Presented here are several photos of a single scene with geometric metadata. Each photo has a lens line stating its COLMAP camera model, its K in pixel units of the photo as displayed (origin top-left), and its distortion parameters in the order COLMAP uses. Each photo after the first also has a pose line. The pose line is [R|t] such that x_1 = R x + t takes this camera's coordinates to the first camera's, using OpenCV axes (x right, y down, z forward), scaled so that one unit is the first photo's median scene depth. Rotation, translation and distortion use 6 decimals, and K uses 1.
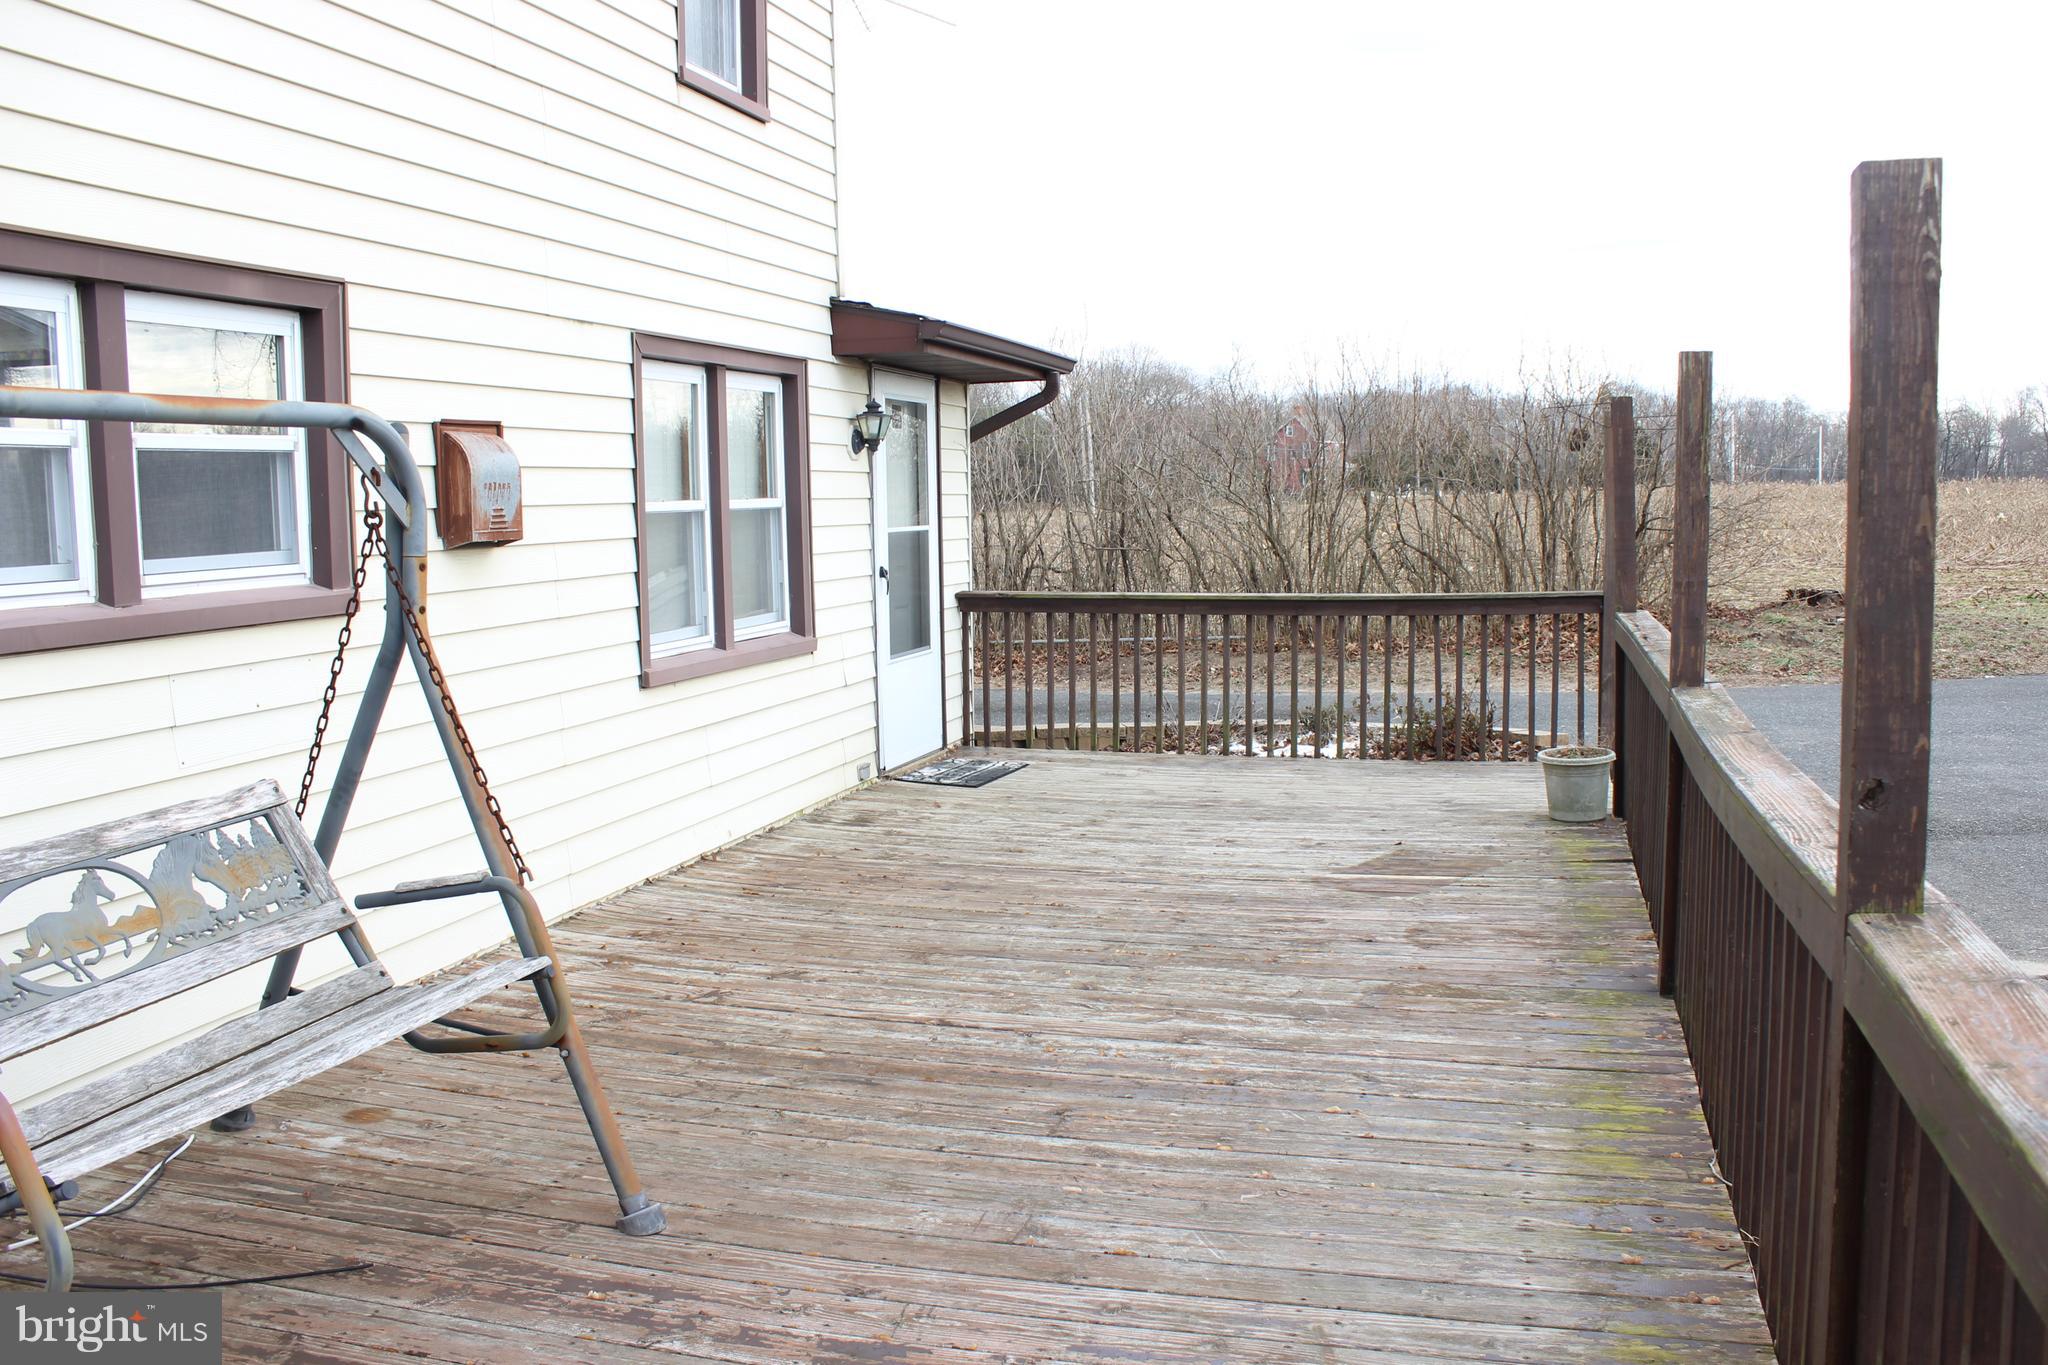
lens RADIAL K [[1734.4, 0, 1056.2], [0, 1734.4, 690.9], [0, 0, 1]] dist [-0.166226, 0.155538]
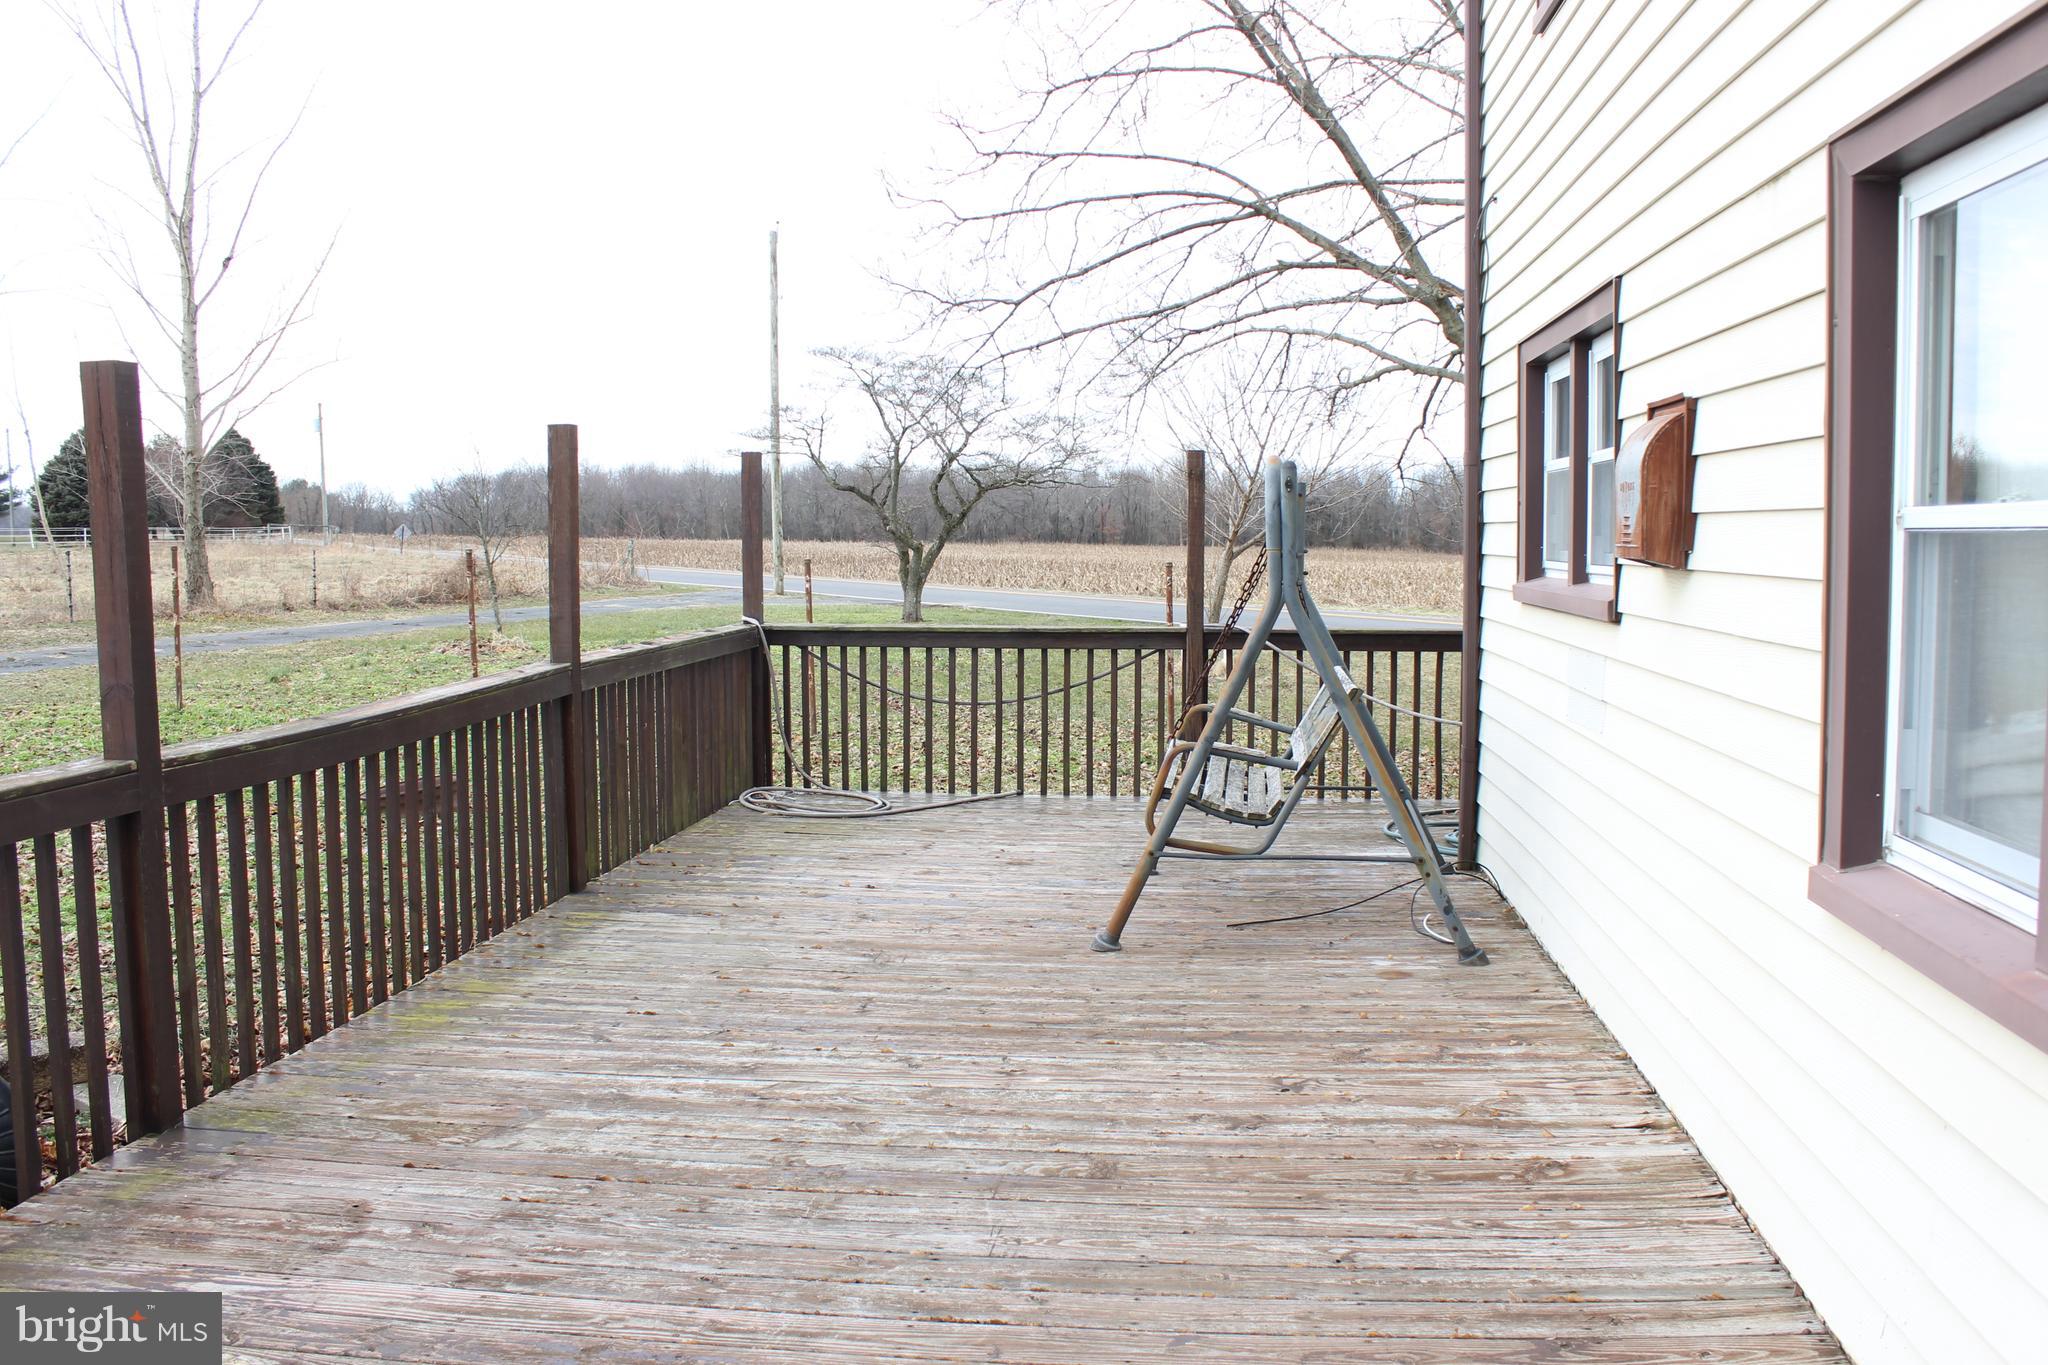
lens RADIAL K [[1734.4, 0, 1056.2], [0, 1734.4, 690.9], [0, 0, 1]] dist [-0.166226, 0.155538]
pose [[-0.985532, 0.037008, -0.165399, 0.054532], [0.002362, 0.978774, 0.204928, -0.200801], [0.169472, 0.201573, -0.964701, 1.827069]]
